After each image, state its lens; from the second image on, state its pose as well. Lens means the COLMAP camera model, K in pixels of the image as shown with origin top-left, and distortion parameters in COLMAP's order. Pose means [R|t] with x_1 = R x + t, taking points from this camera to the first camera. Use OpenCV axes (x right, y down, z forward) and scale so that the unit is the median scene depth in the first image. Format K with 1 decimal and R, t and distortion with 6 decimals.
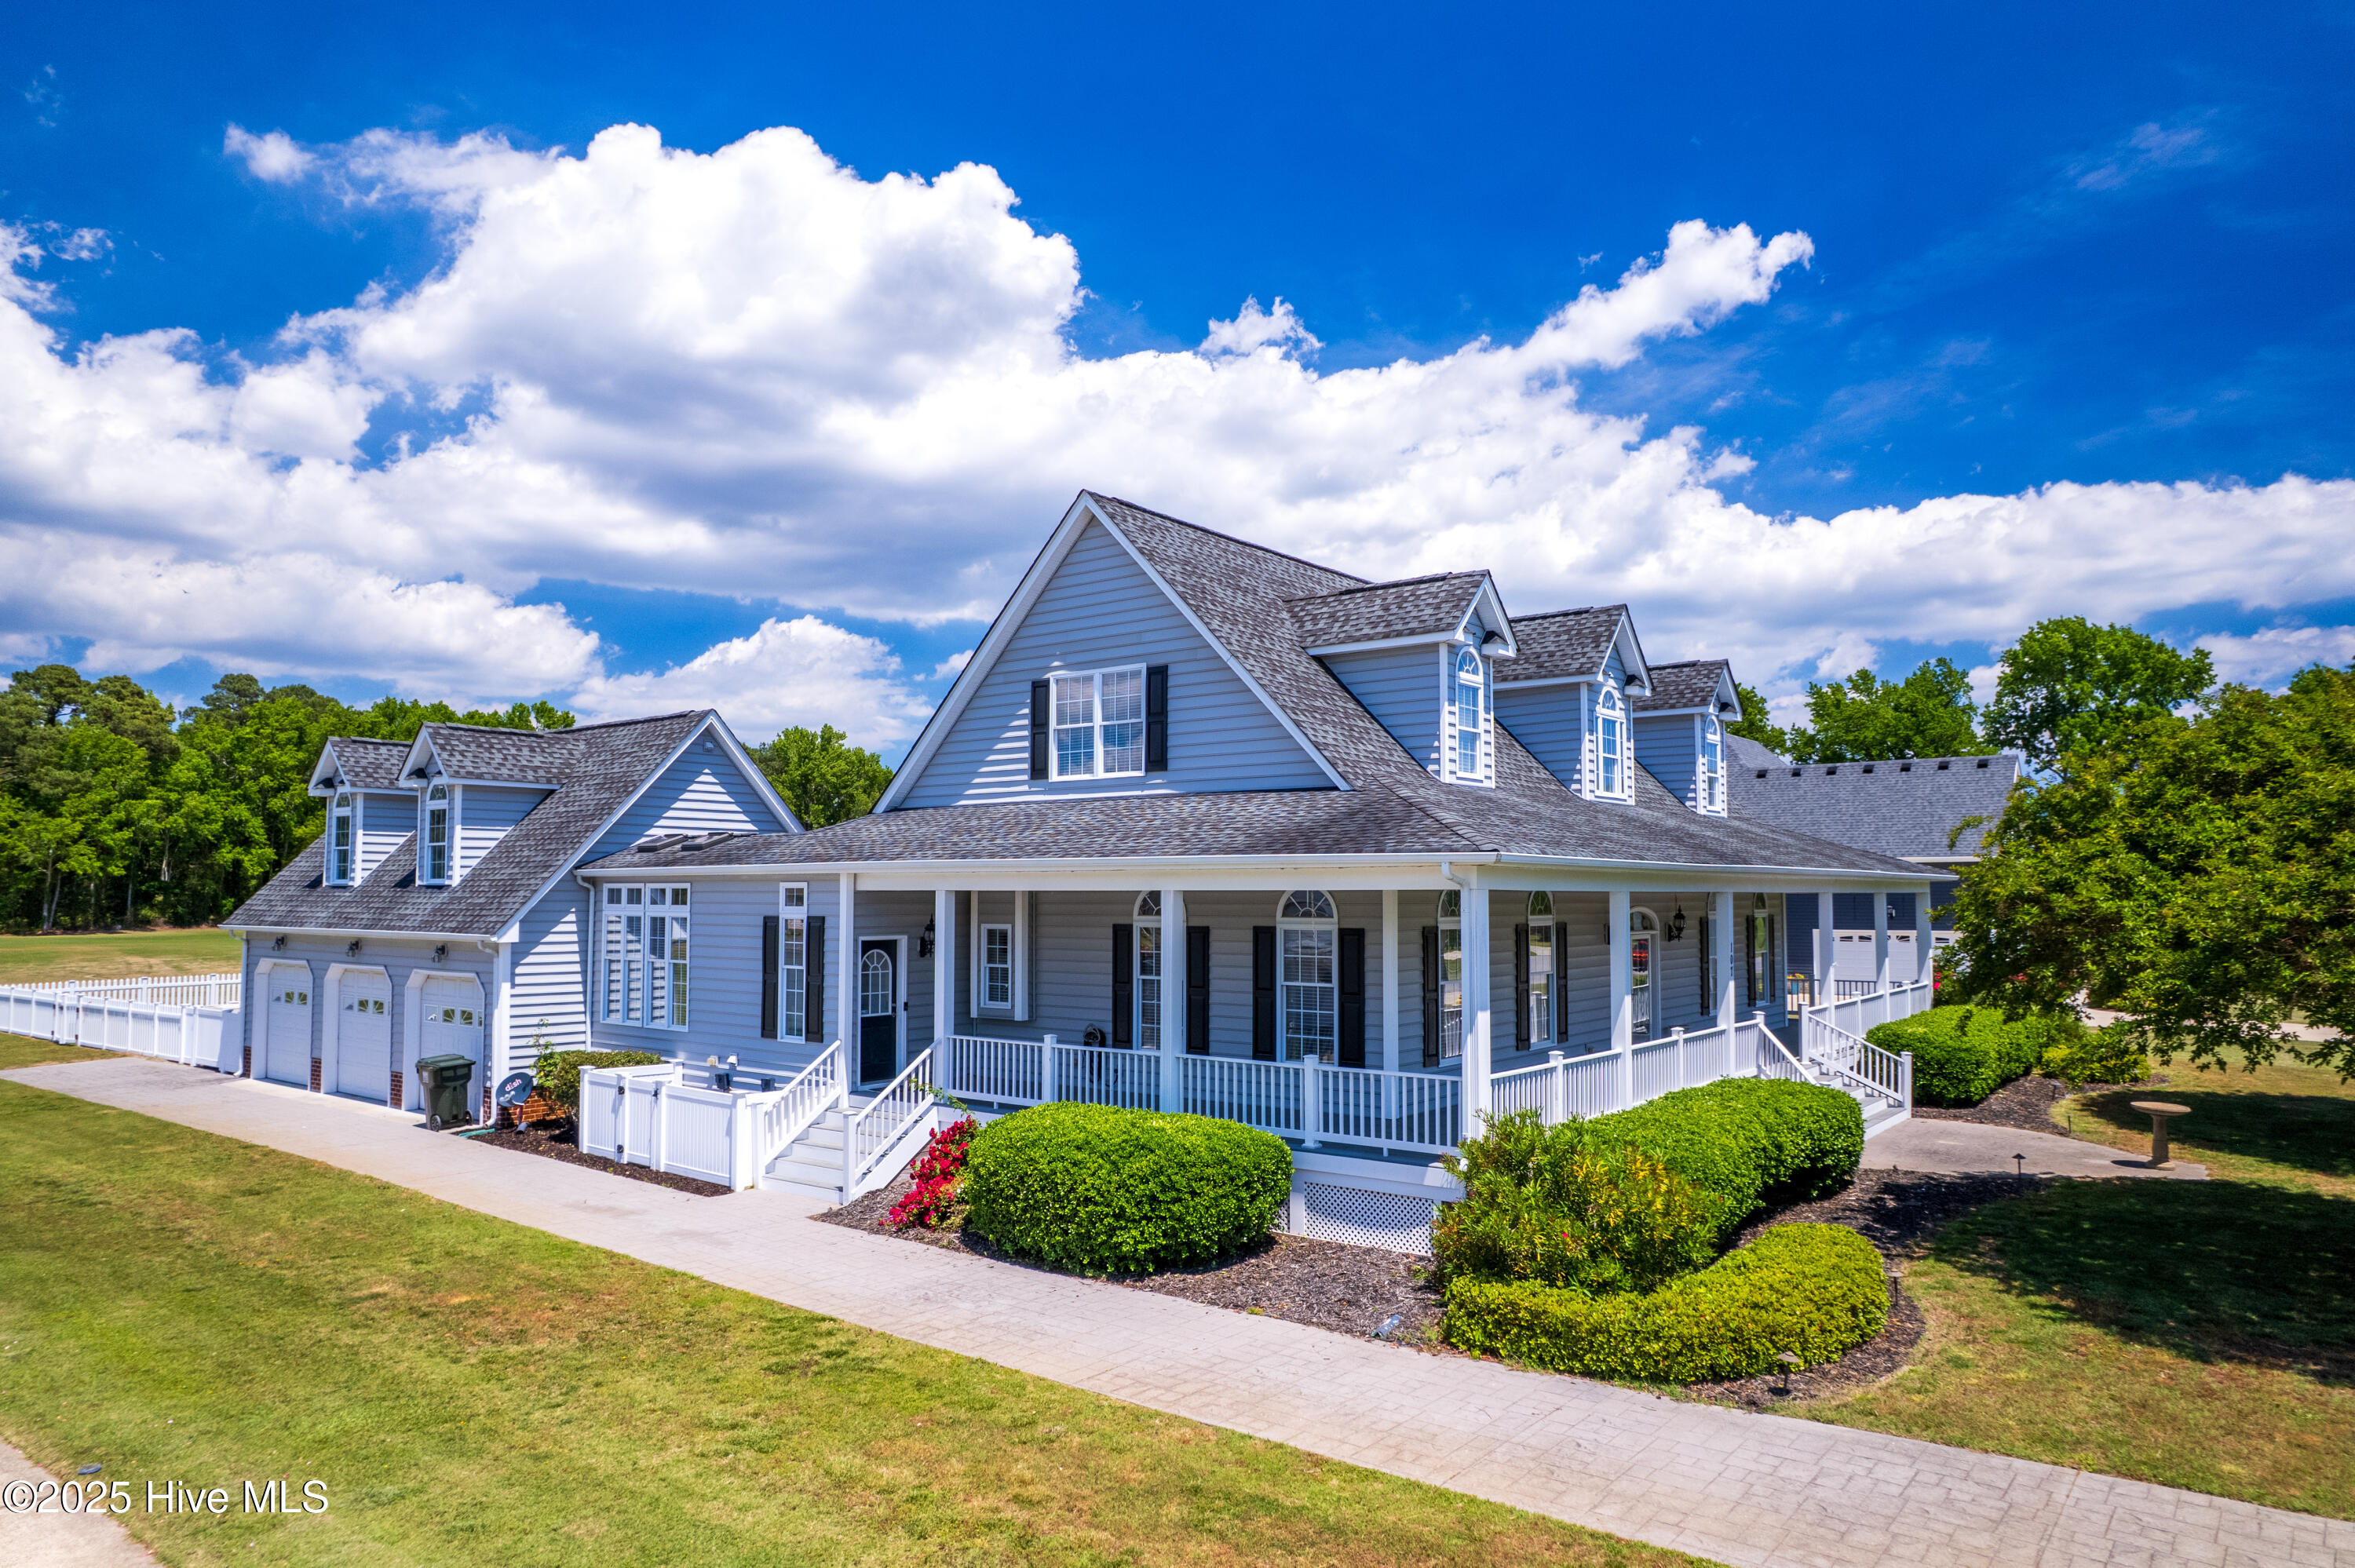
lens RADIAL K [[1522.9, 0, 1179.1], [0, 1522.9, 787.3], [0, 0, 1]] dist [-0.077668, 0.080950]
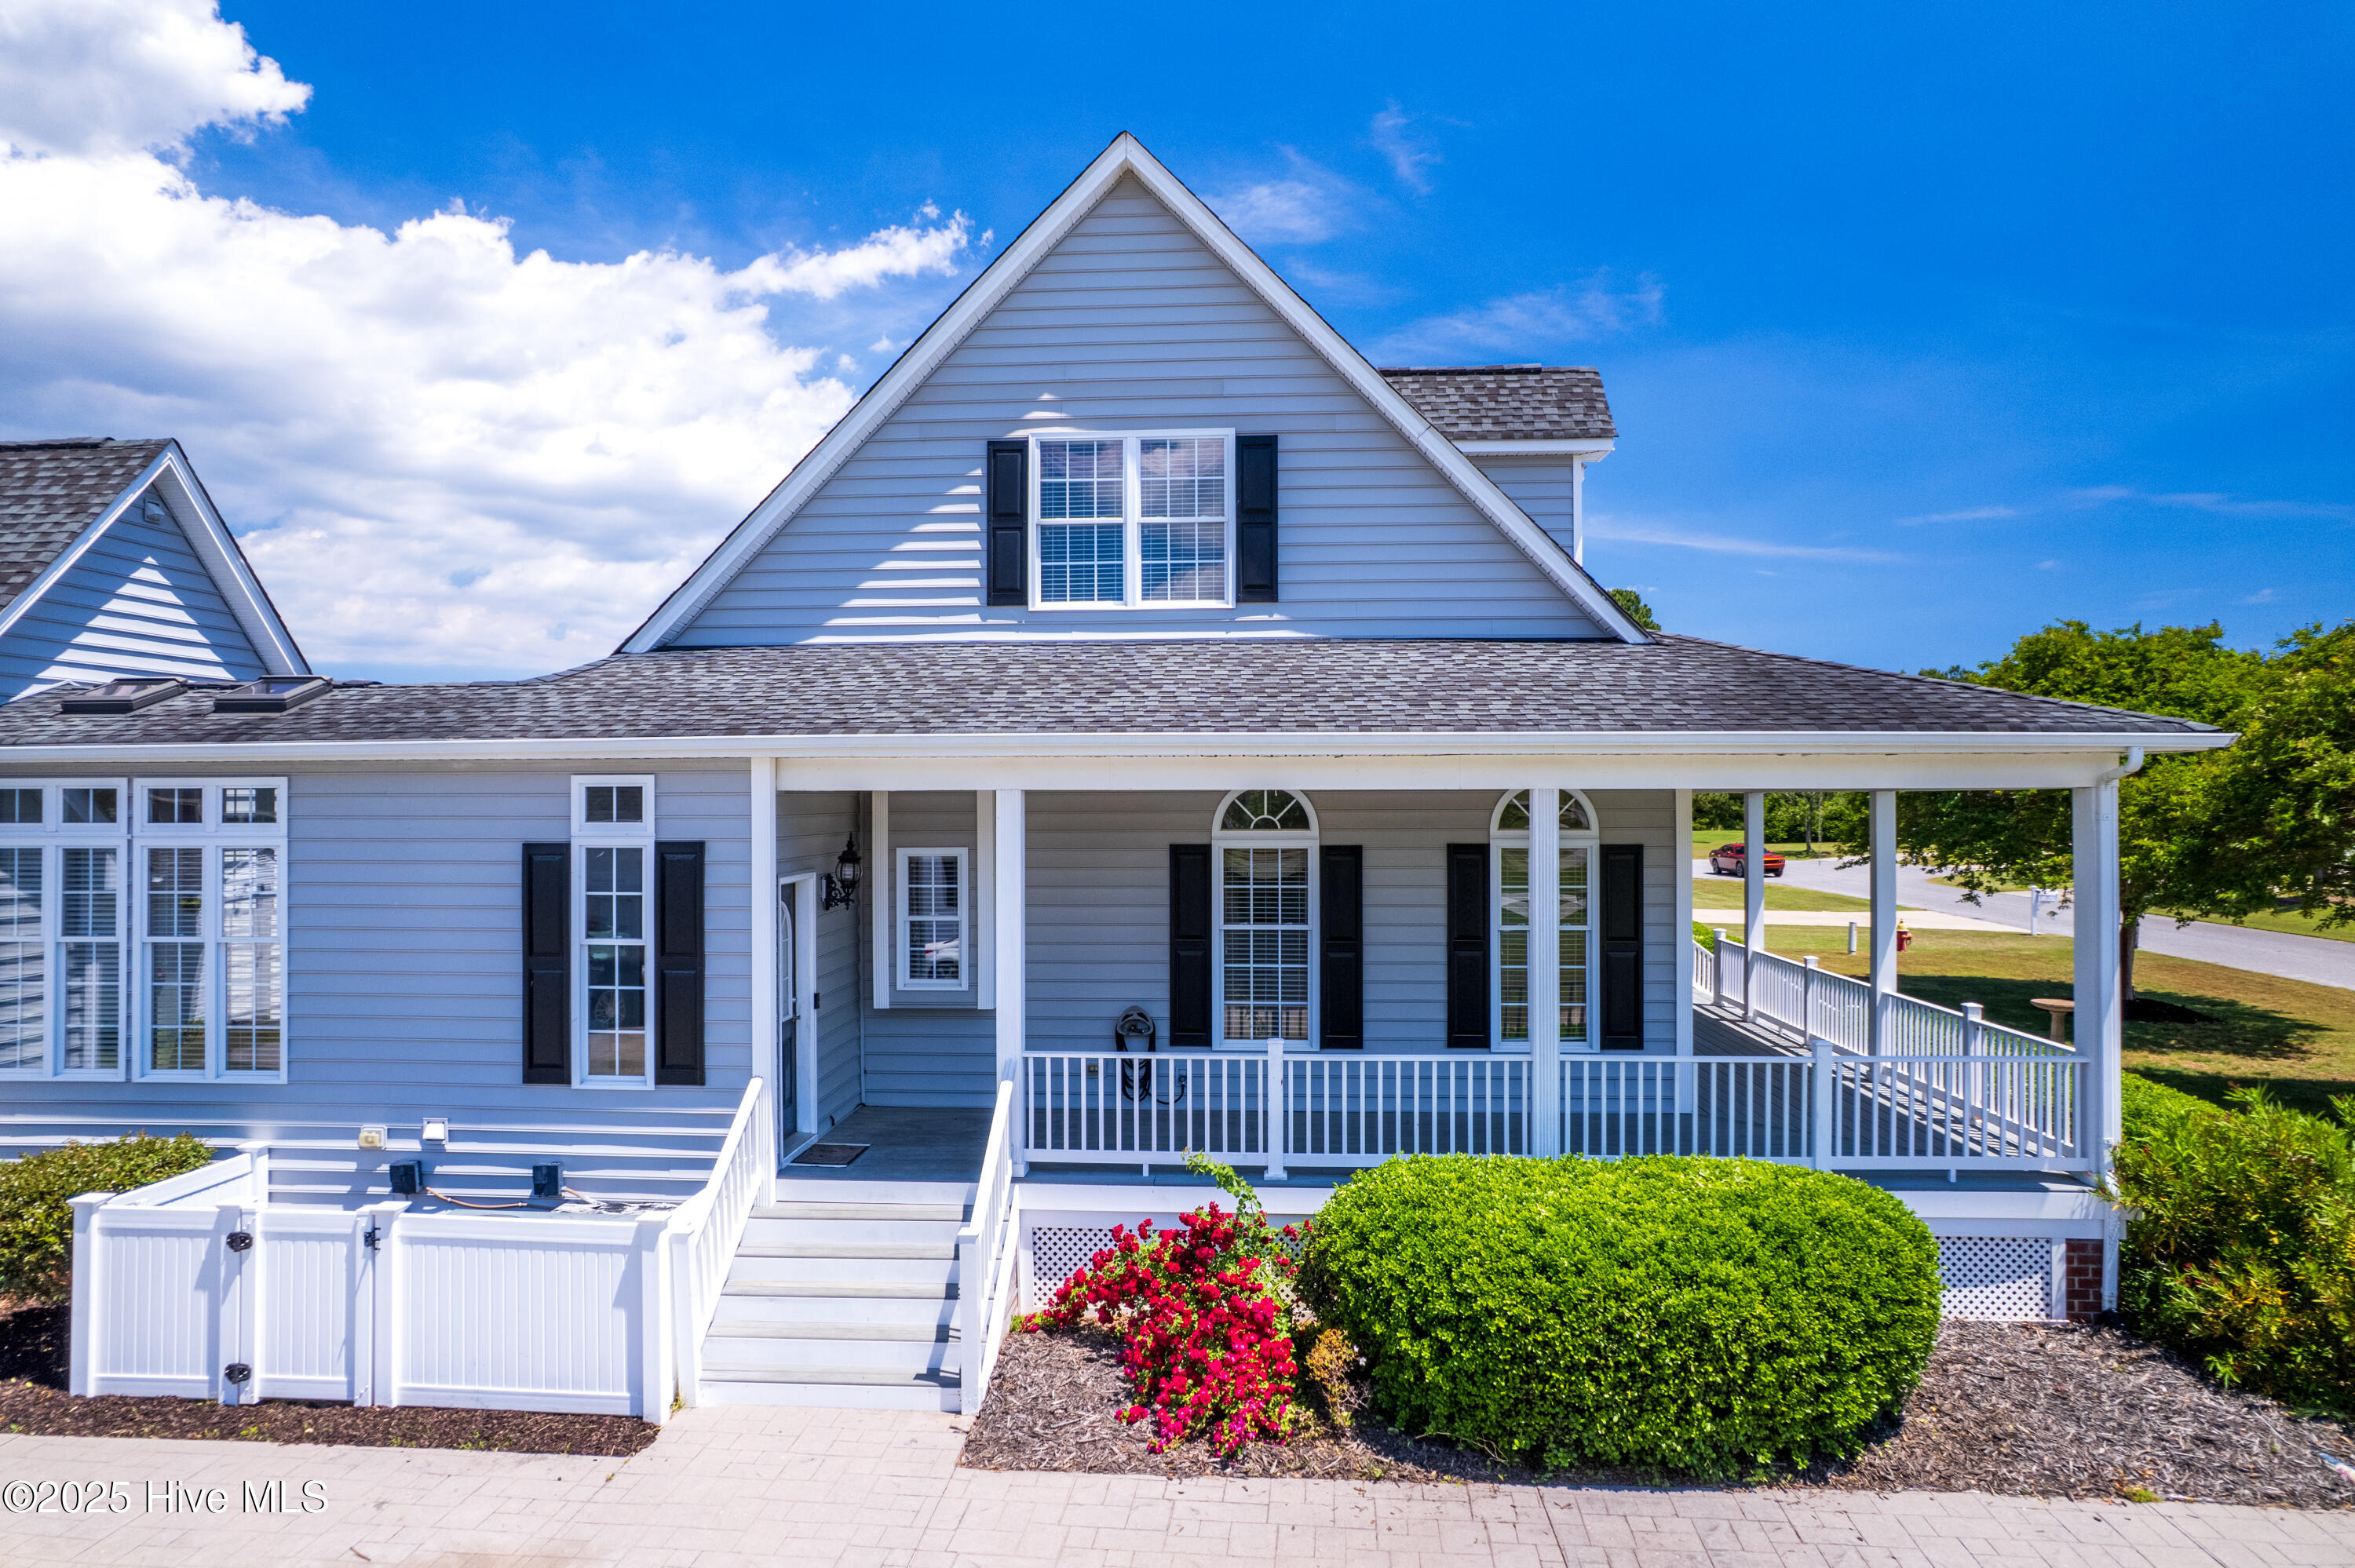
lens RADIAL K [[1504.3, 0, 1175.6], [0, 1504.3, 783.0], [0, 0, 1]] dist [-0.079086, 0.074819]
pose [[0.825575, 0.002297, 0.564288, -0.378490], [-0.036229, 0.998144, 0.048941, 0.033954], [-0.563128, -0.060848, 0.824126, 0.481588]]
